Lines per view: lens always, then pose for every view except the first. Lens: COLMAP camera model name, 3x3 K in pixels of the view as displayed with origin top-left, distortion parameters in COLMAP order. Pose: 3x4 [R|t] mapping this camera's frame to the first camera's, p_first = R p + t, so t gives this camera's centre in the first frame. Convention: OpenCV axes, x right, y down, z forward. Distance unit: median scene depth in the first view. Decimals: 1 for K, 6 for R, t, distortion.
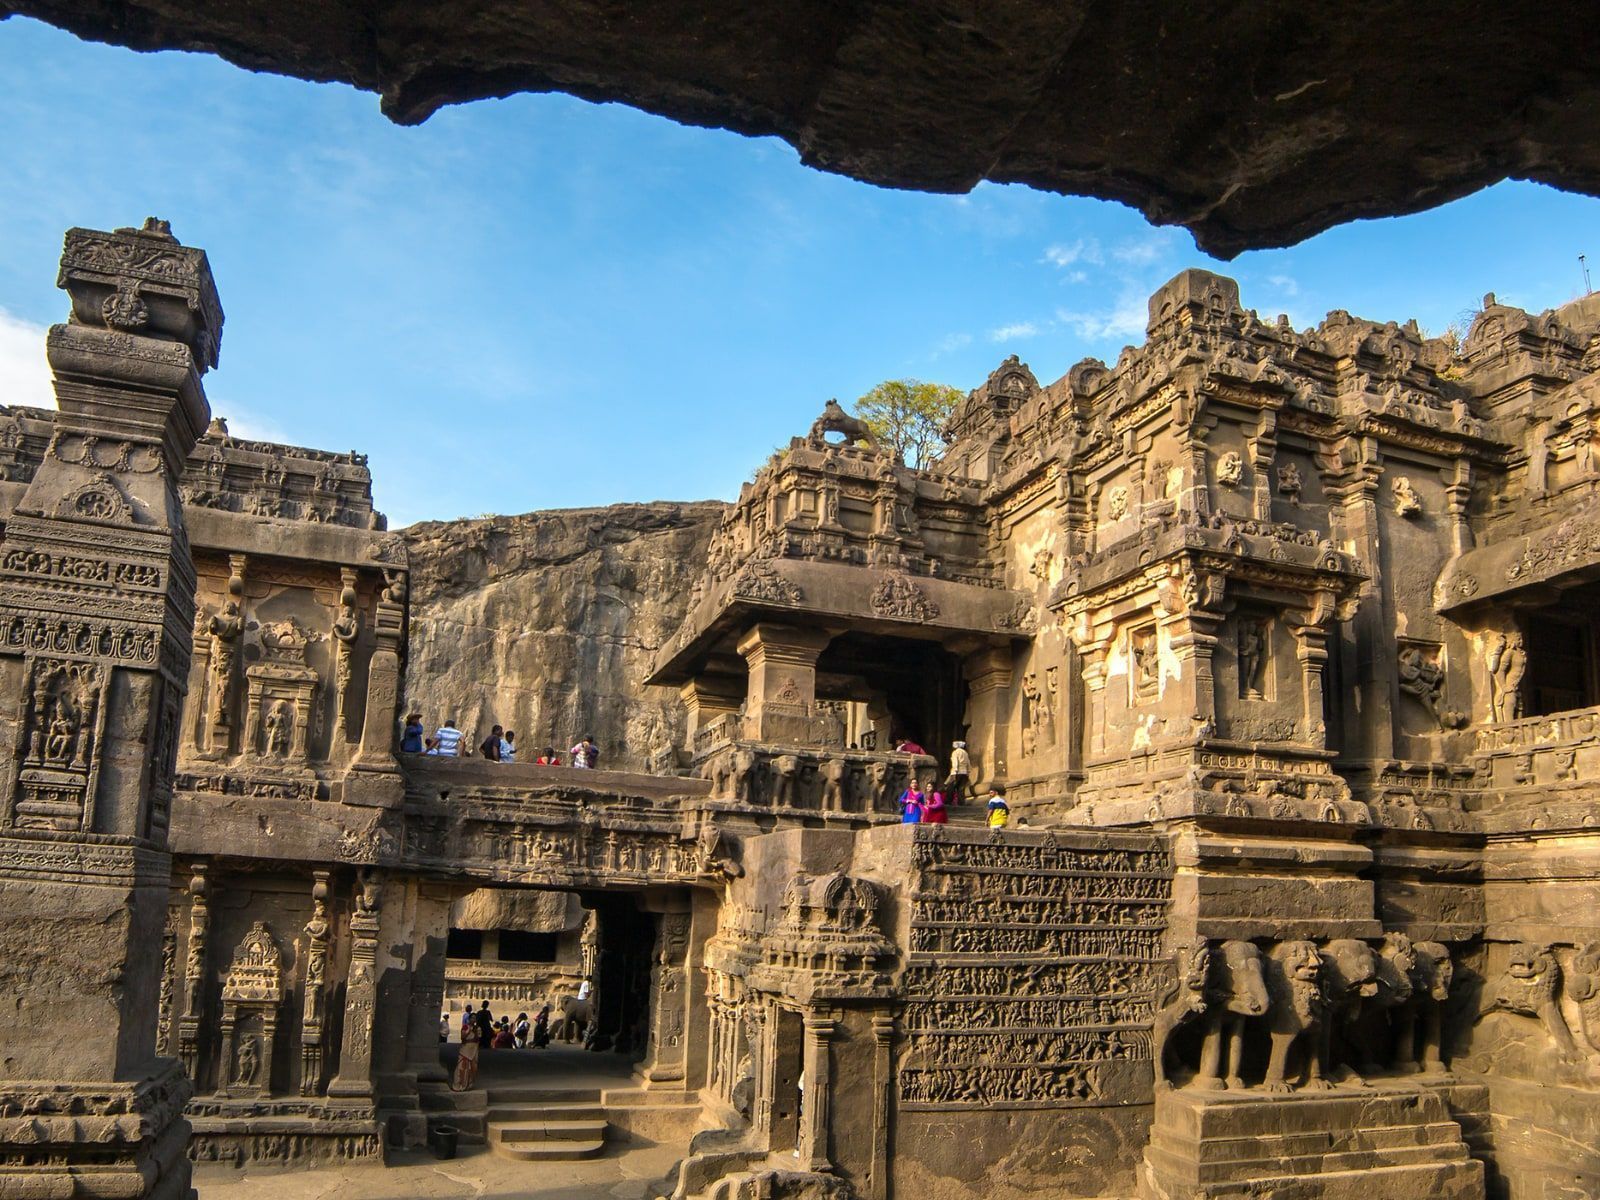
lens RADIAL K [[1075.9, 0, 798.4], [0, 1075.9, 669.7], [0, 0, 1]] dist [-0.100154, 0.049851]
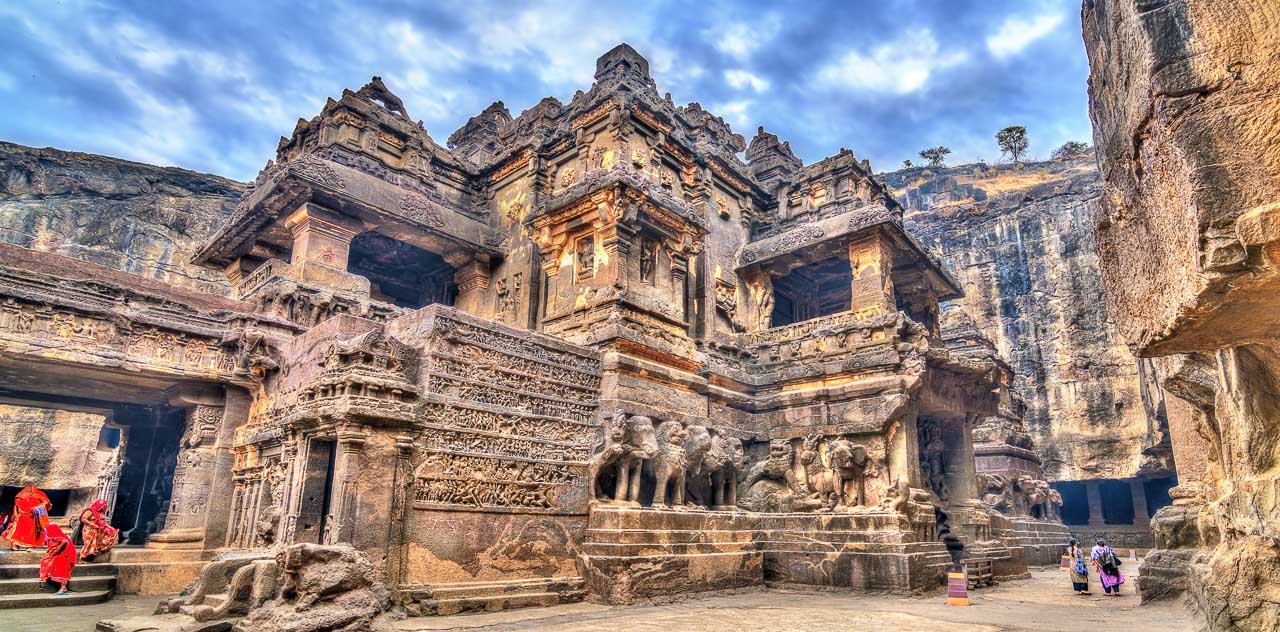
lens RADIAL K [[642.6, 0, 672.1], [0, 642.6, 334.8], [0, 0, 1]] dist [-0.024921, 0.014249]
pose [[0.864964, 0.088764, 0.493921, -0.024845], [-0.064486, 0.995733, -0.066017, 0.165203], [-0.497673, 0.025251, 0.866997, 0.112559]]
